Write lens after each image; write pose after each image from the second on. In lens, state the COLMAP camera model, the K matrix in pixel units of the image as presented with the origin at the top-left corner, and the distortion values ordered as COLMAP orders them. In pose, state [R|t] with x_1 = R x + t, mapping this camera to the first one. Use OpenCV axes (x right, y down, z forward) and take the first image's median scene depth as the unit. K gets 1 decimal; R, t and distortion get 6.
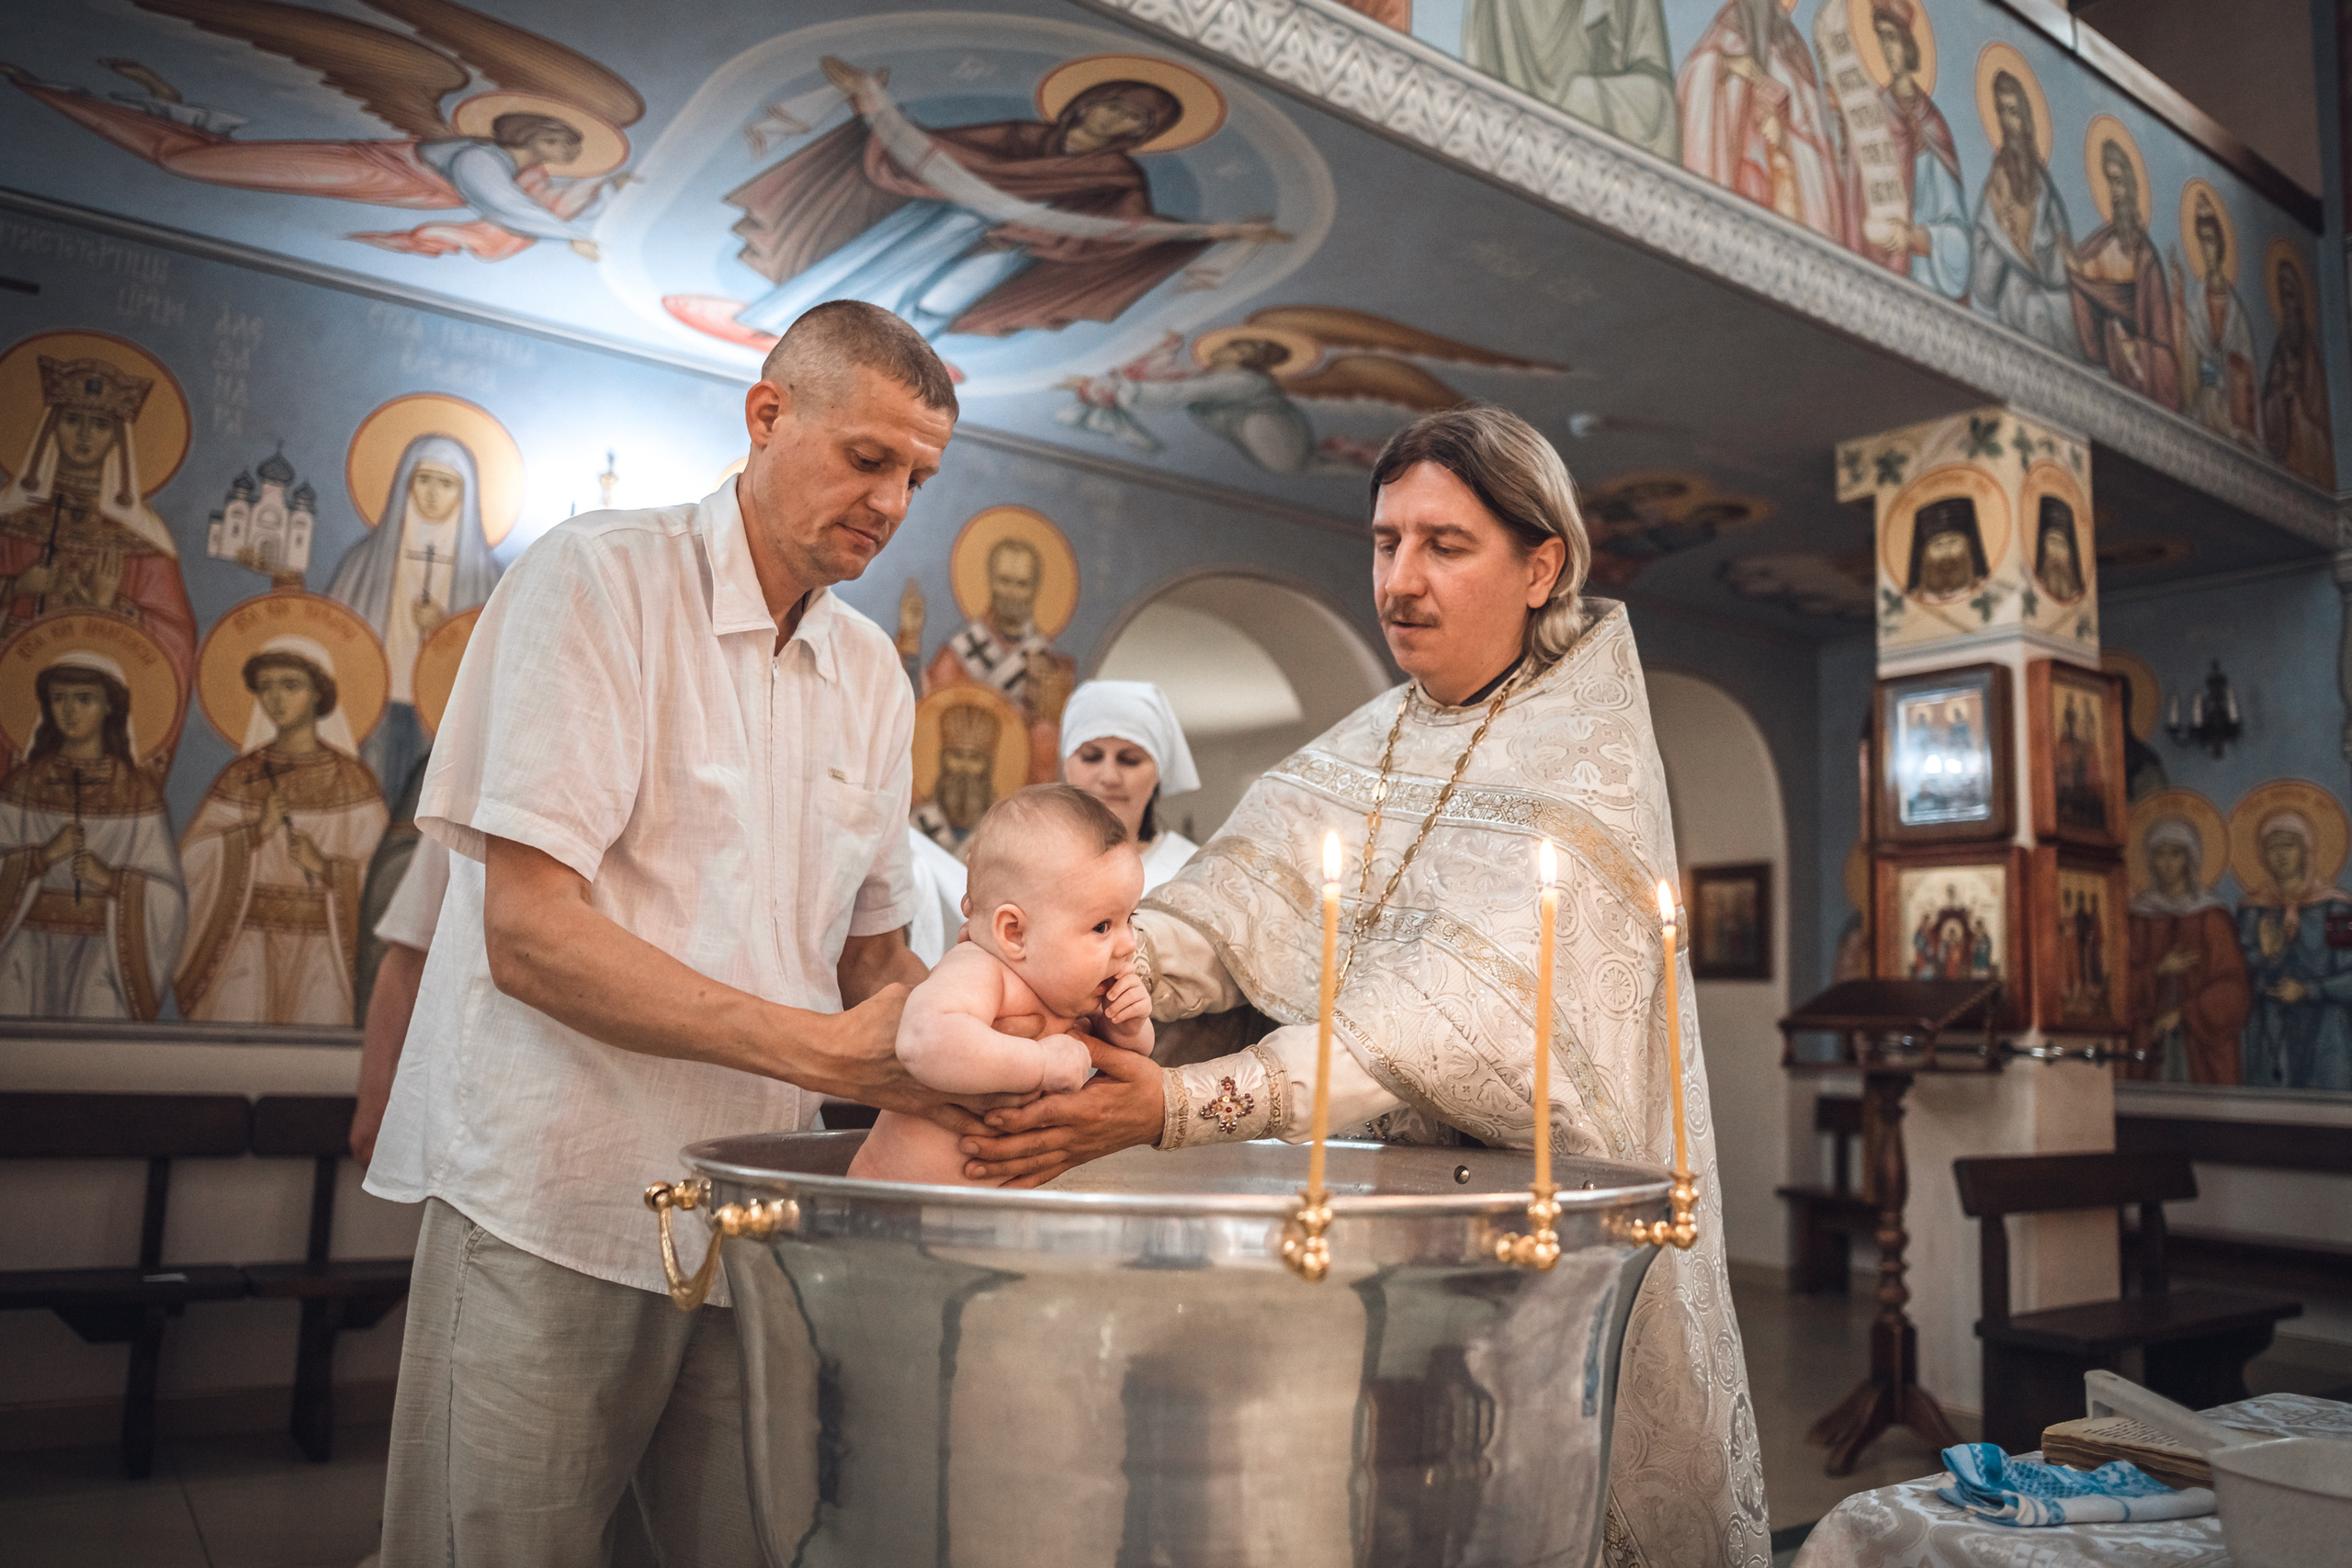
lens RADIAL K [[1715.3, 0, 1203.1], [0, 1715.3, 765.8], [0, 0, 1]] dist [-0.065219, 0.030274]
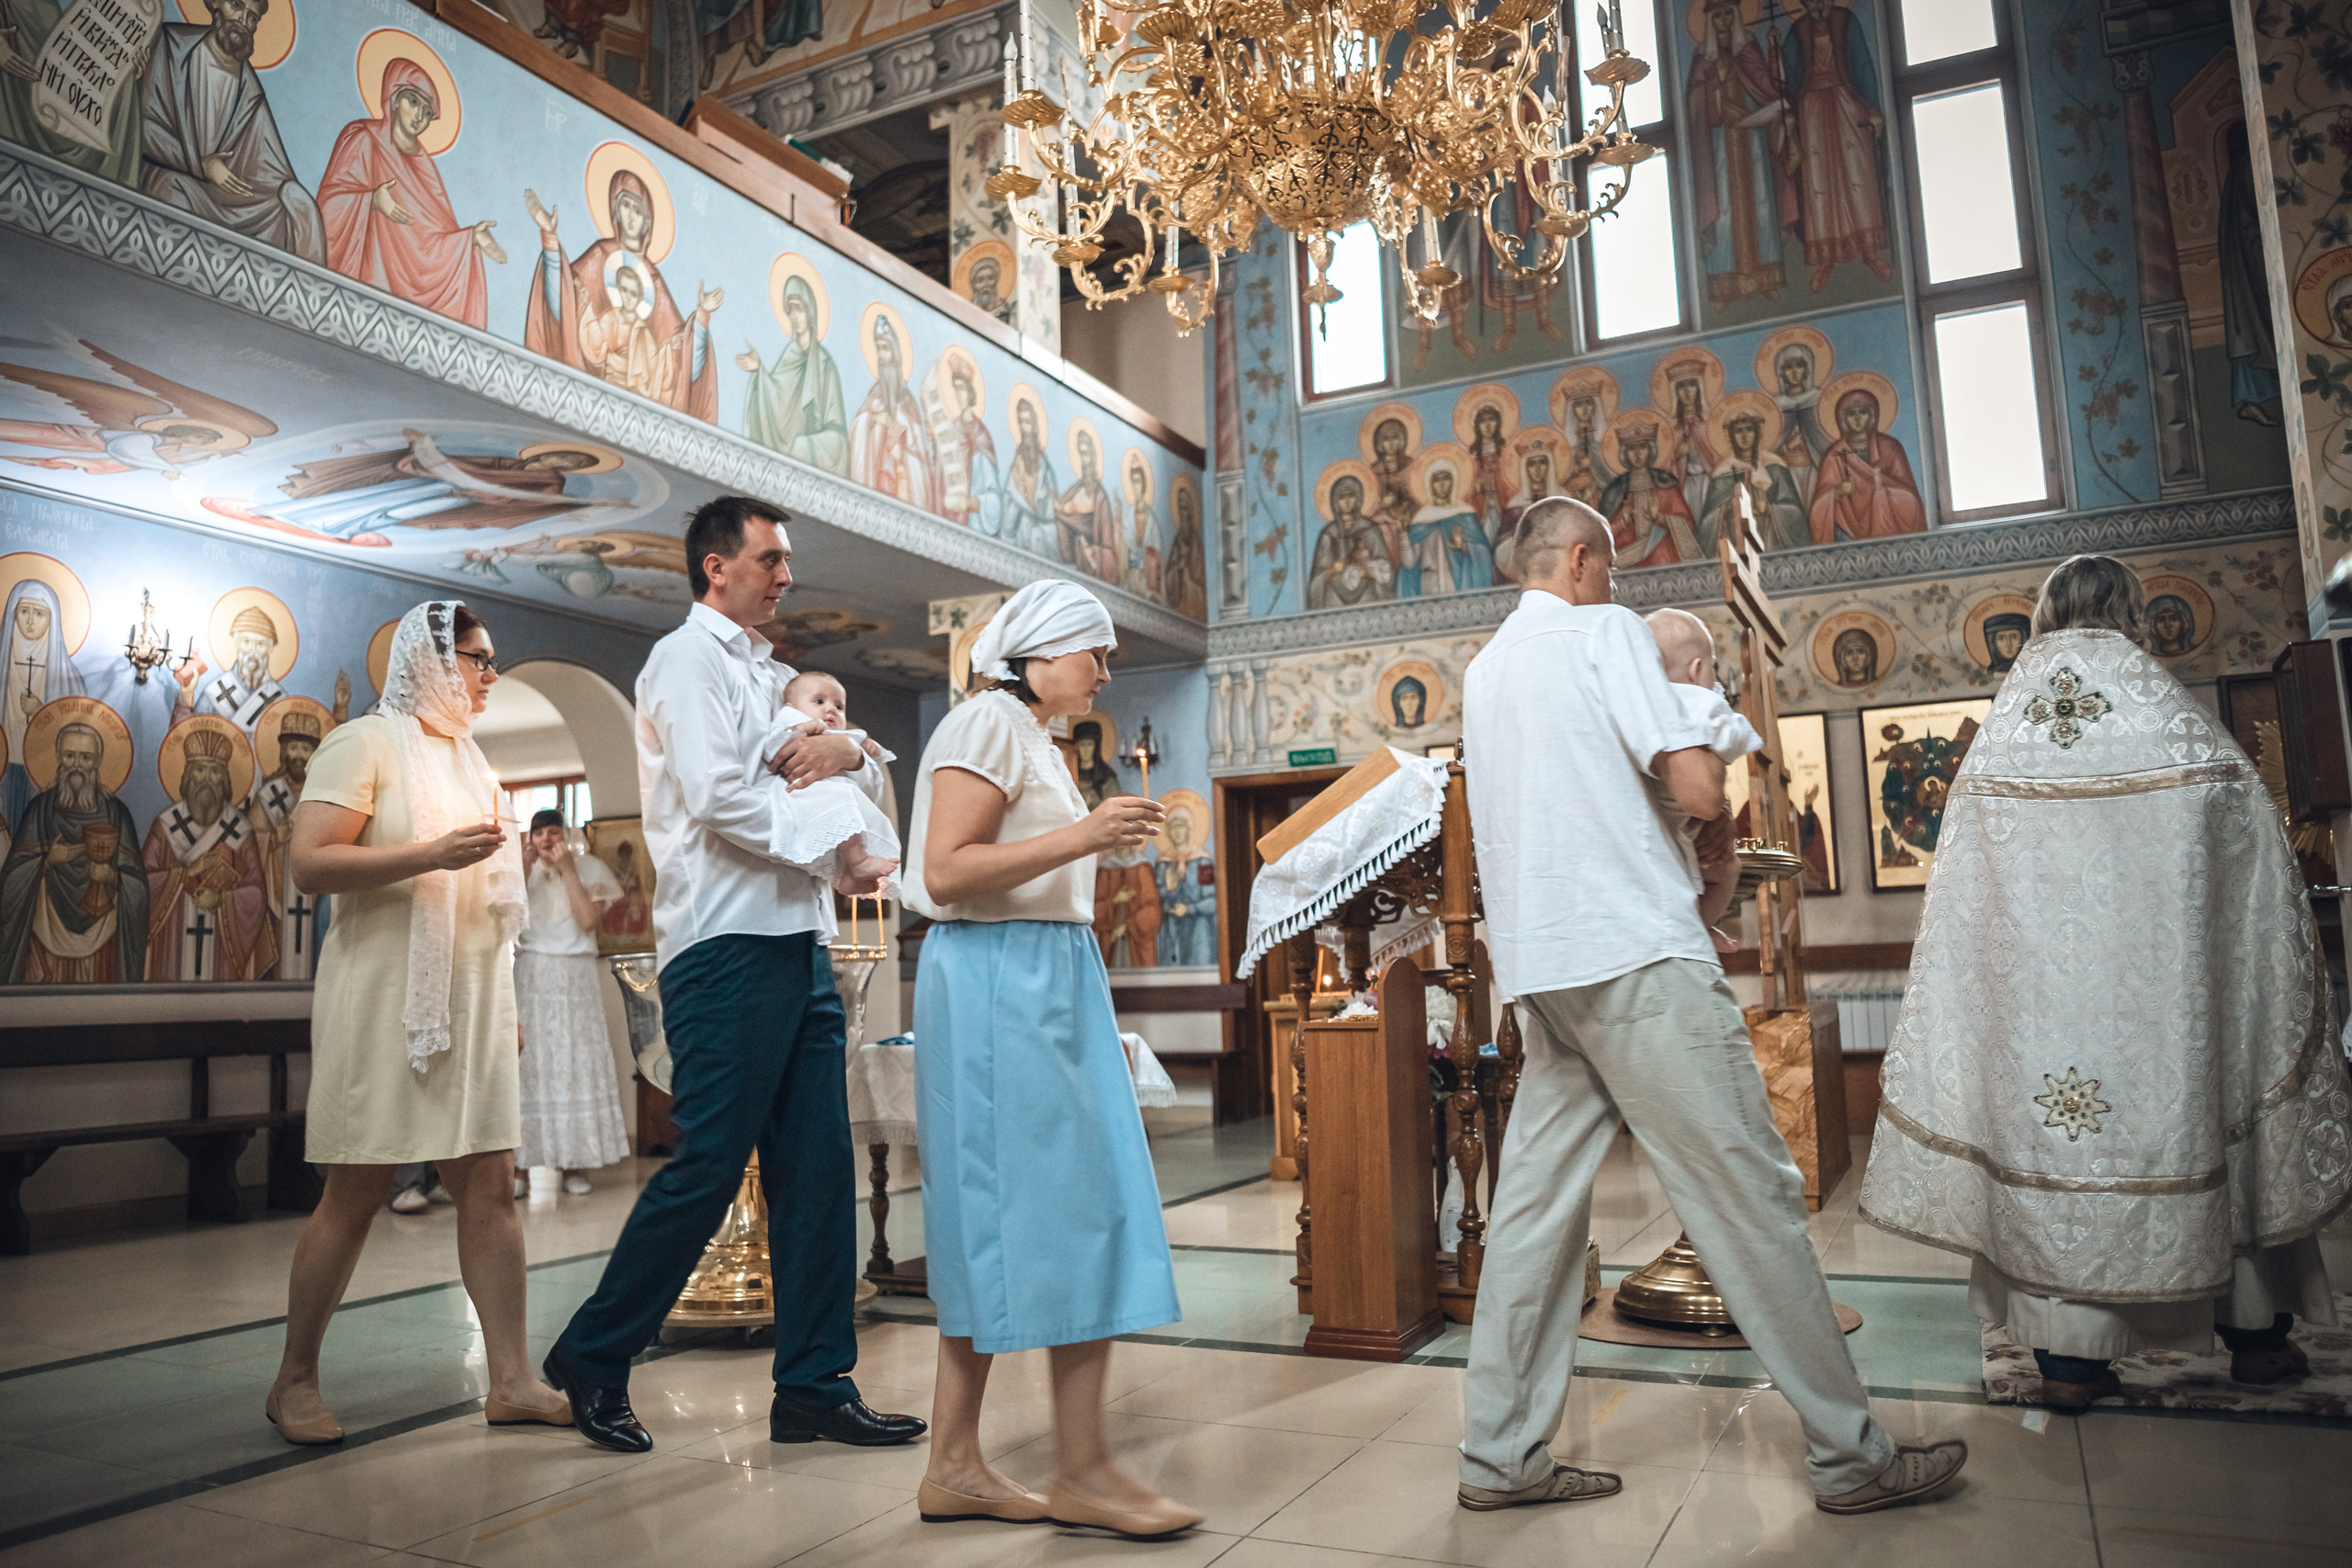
lens RADIAL K [[1715.3, 0, 1155.3], [0, 1715.3, 775.1], [0, 0, 1]] dist [-0.065219, 0.030274]
pose [[0.886309, -0.007235, 0.463037, -0.255883], [-0.006179, 0.999604, 0.027447, -0.070463], [-0.463053, -0.027188, 0.885914, -0.725825]]
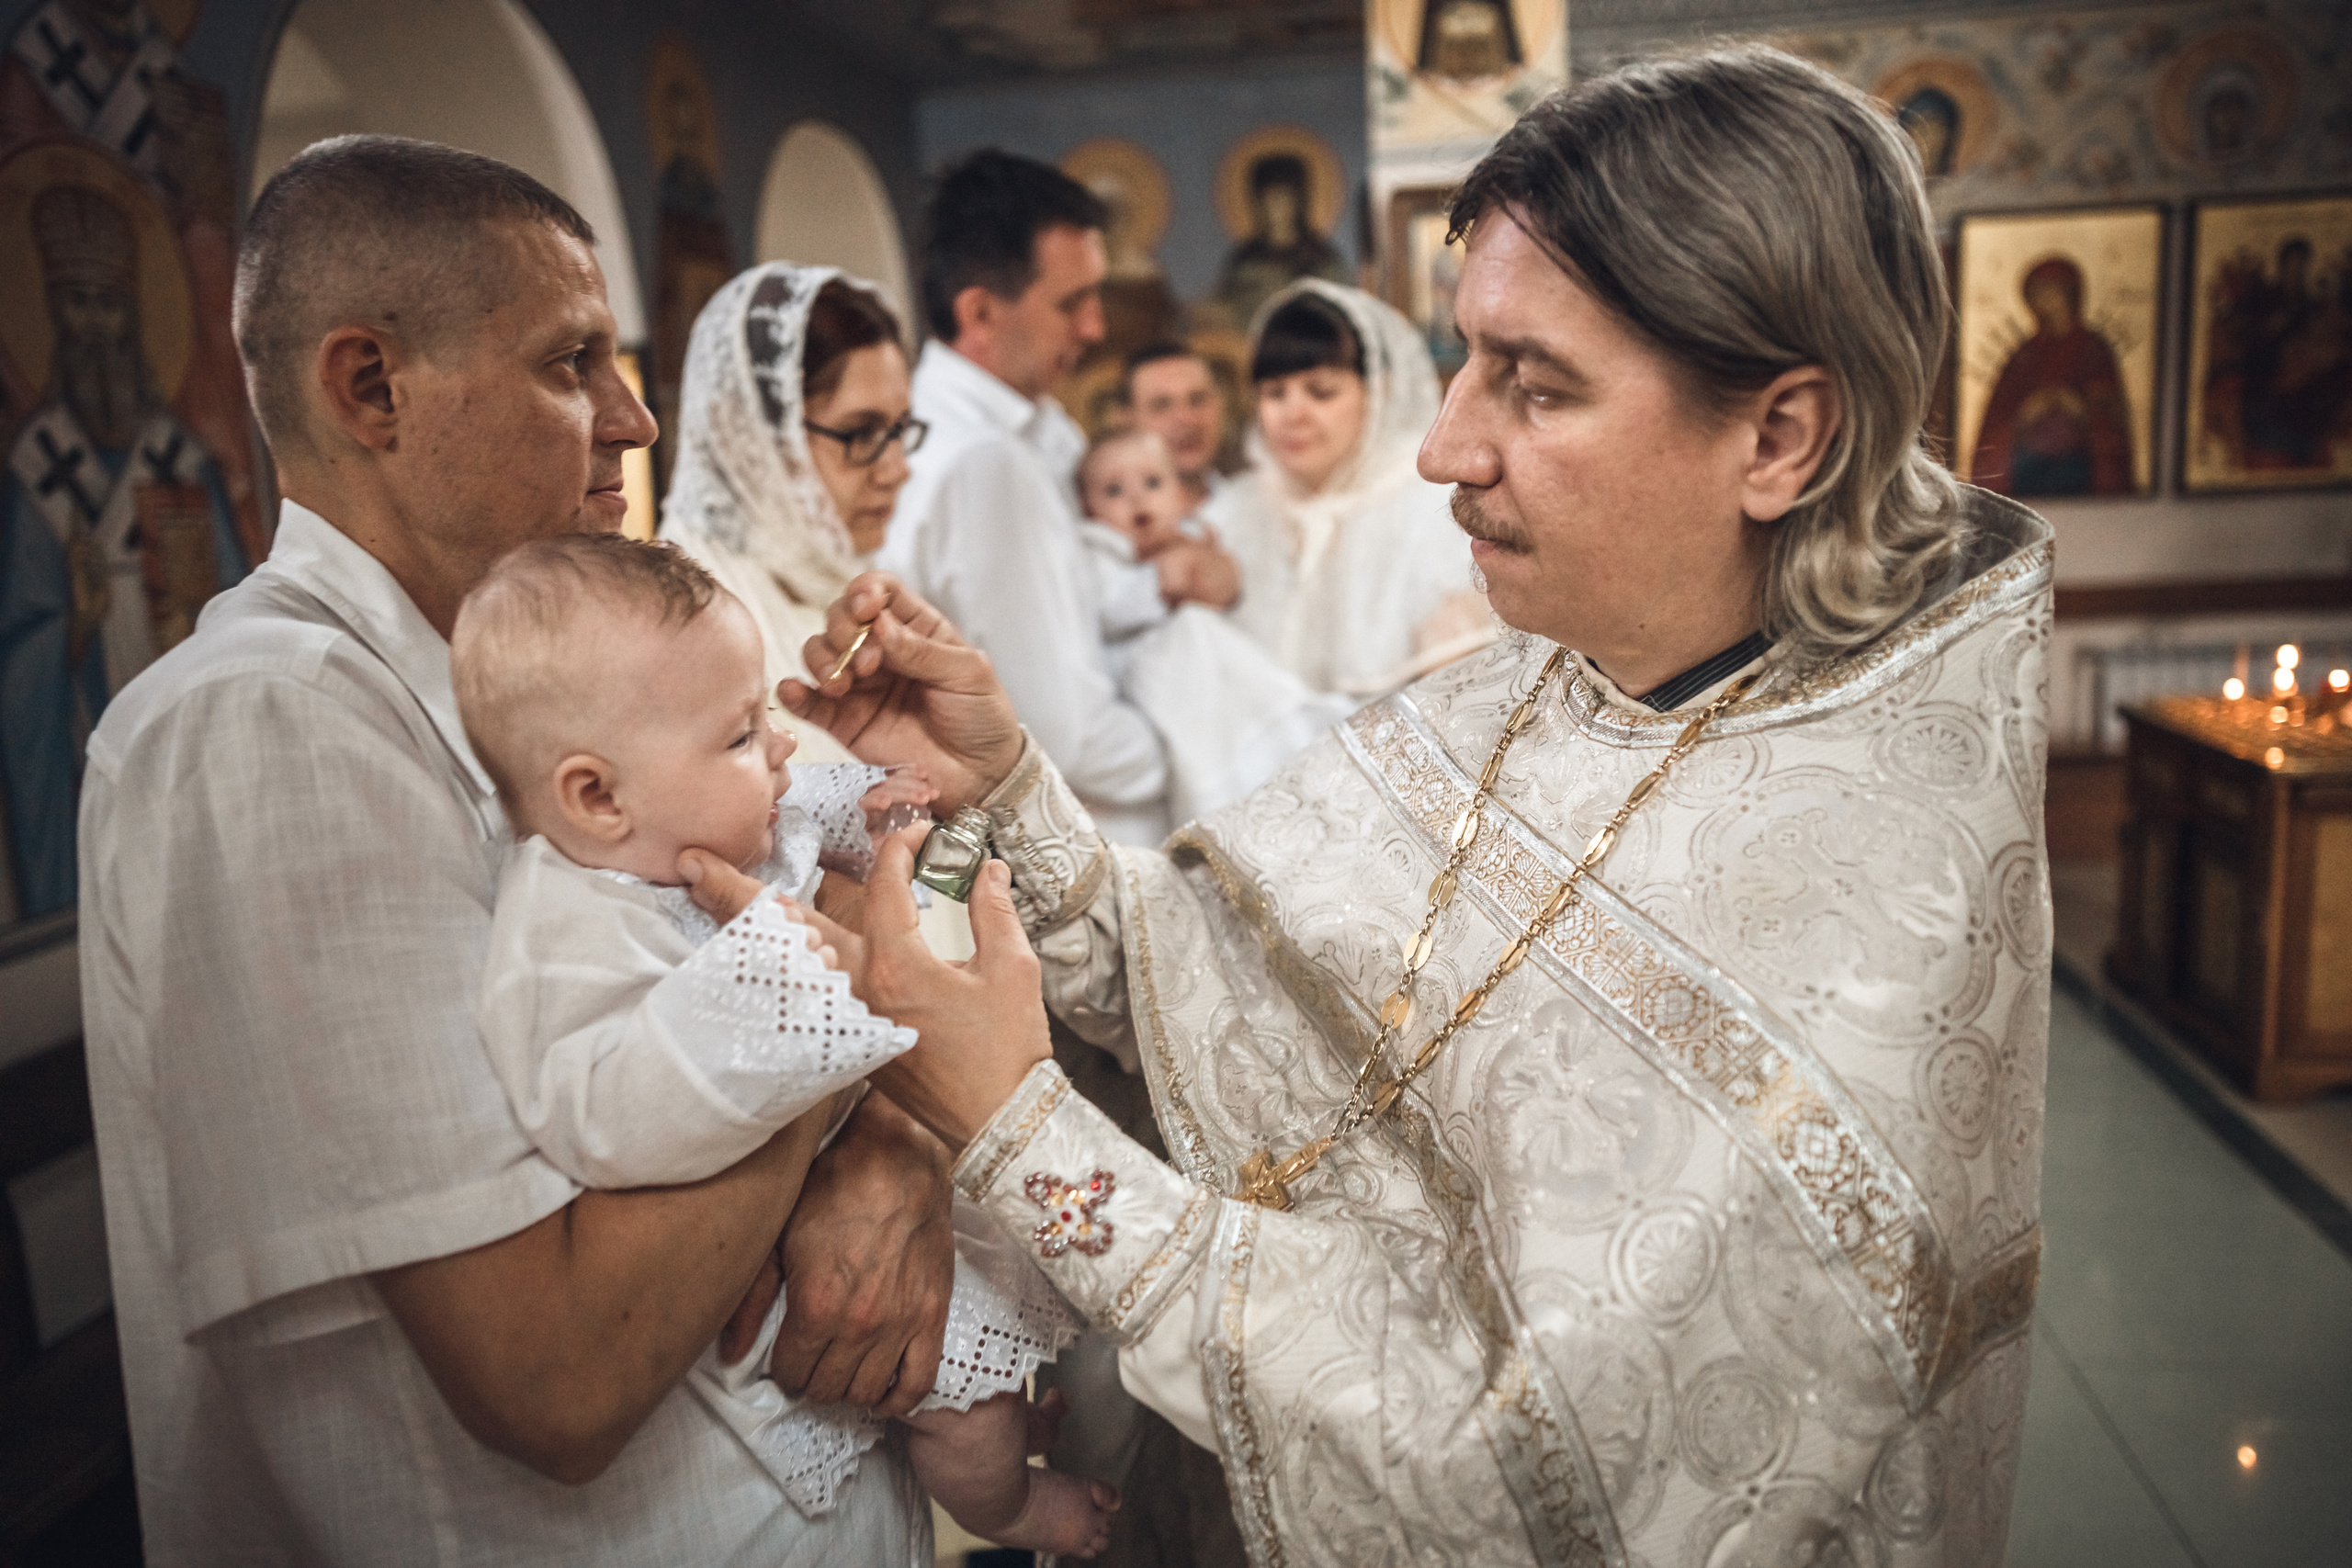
lens RADIAL K [[1884.5, 0, 1177.3], [0, 1884.5, 773.0], [0, 0, 1]] dist [-0.007452, 0.013173]
pose [[0.696445, -0.192385, 0.691341, -0.366197], [-0.027864, 0.955417, 0.293942, -0.048988], [-0.717069, -0.223978, 0.660035, 0.453247]]
